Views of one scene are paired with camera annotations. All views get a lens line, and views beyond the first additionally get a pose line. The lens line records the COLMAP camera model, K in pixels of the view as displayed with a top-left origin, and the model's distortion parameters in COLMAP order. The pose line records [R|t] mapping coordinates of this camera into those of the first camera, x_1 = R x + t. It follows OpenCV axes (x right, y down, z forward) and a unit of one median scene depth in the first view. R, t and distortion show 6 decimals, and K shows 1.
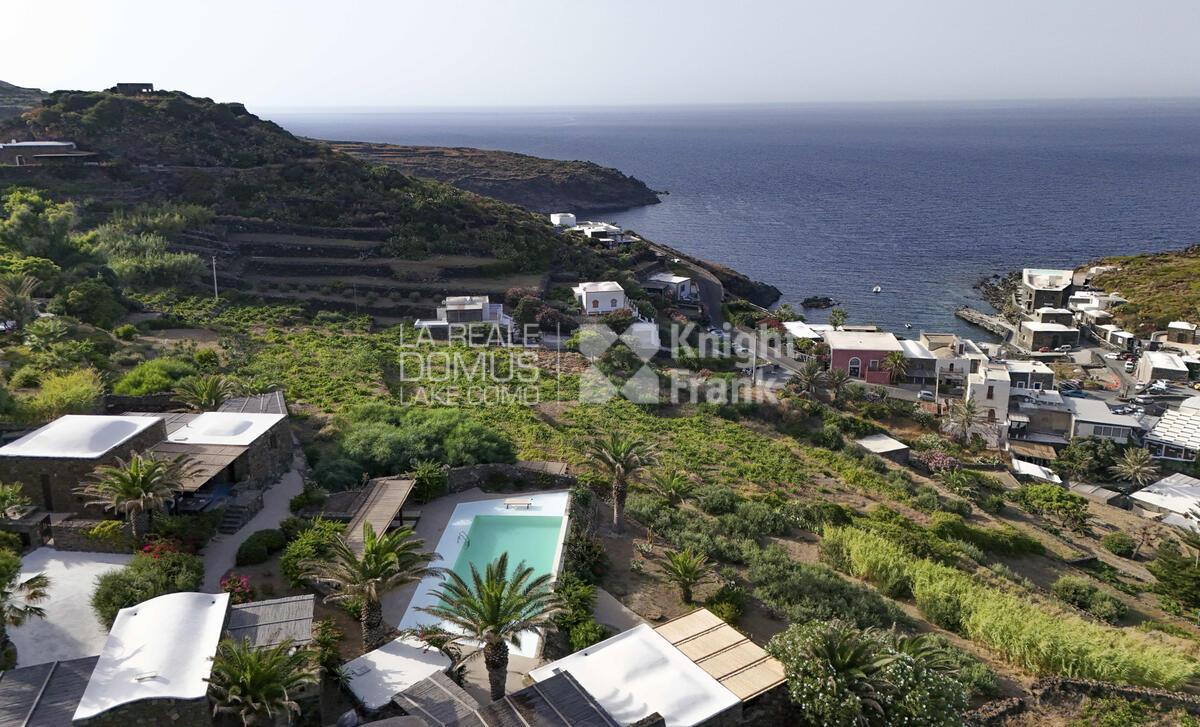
lens RADIAL K [[884.8, 0, 599.7], [0, 884.8, 336.1], [0, 0, 1]] dist [0.077102, -0.074870]
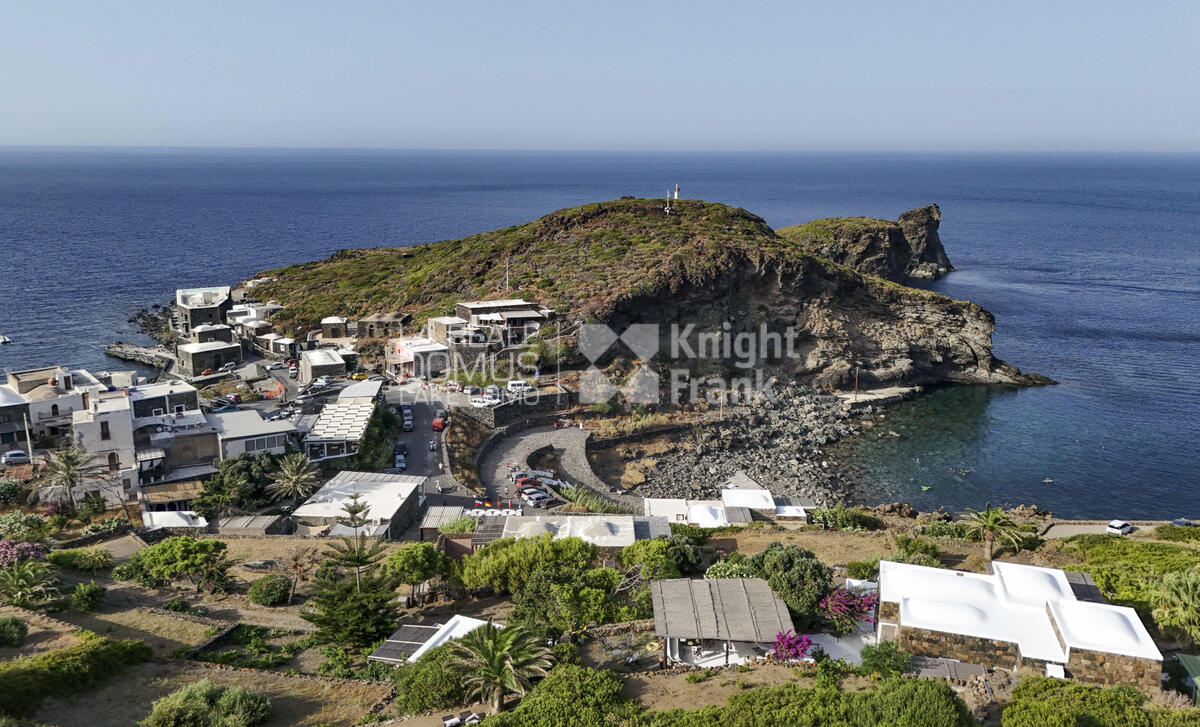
lens RADIAL K [[884.9, 0, 598.6], [0, 884.9, 296.0], [0, 0, 1]] dist [0.080248, -0.069718]
pose [[0.655498, -0.114549, 0.746459, 0.153935], [0.184449, 0.982779, -0.011159, 0.035219], [-0.732326, 0.144998, 0.665338, 0.188290]]
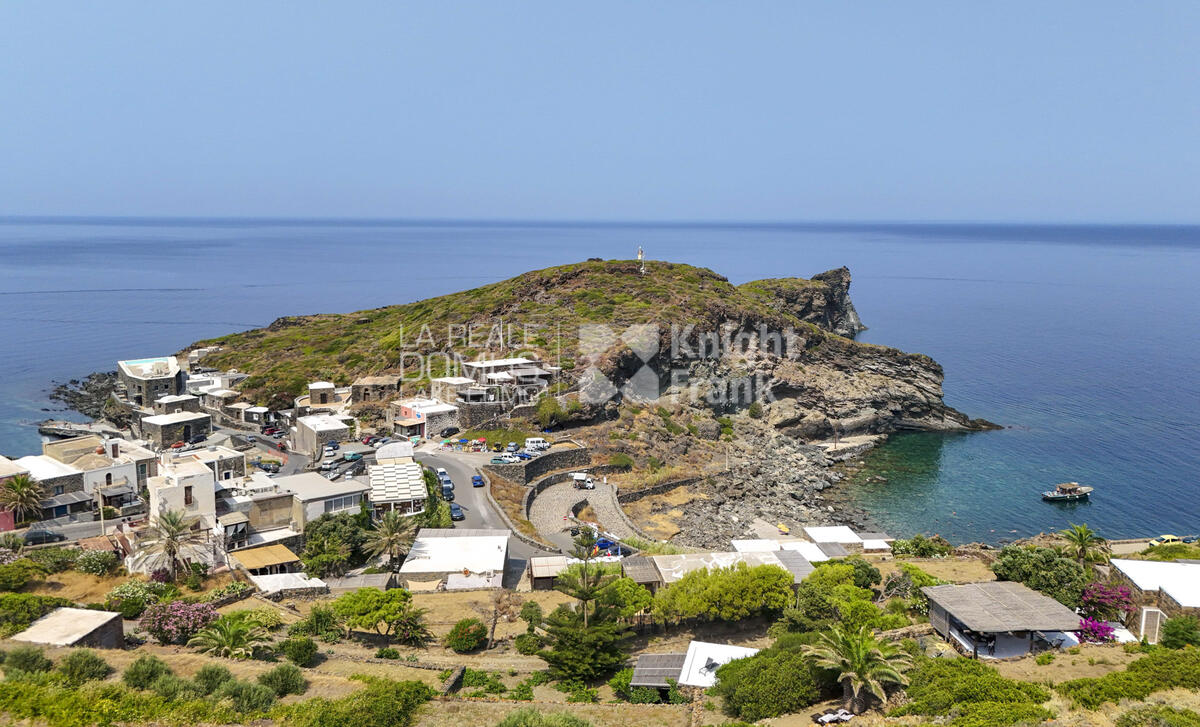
lens RADIAL K [[884.9, 0, 598.6], [0, 884.9, 296.0], [0, 0, 1]] dist [0.080248, -0.069718]
pose [[0.546956, -0.065199, 0.834619, 0.030491], [0.207863, 0.976319, -0.059952, 0.018068], [-0.810945, 0.206277, 0.547556, 0.299520]]
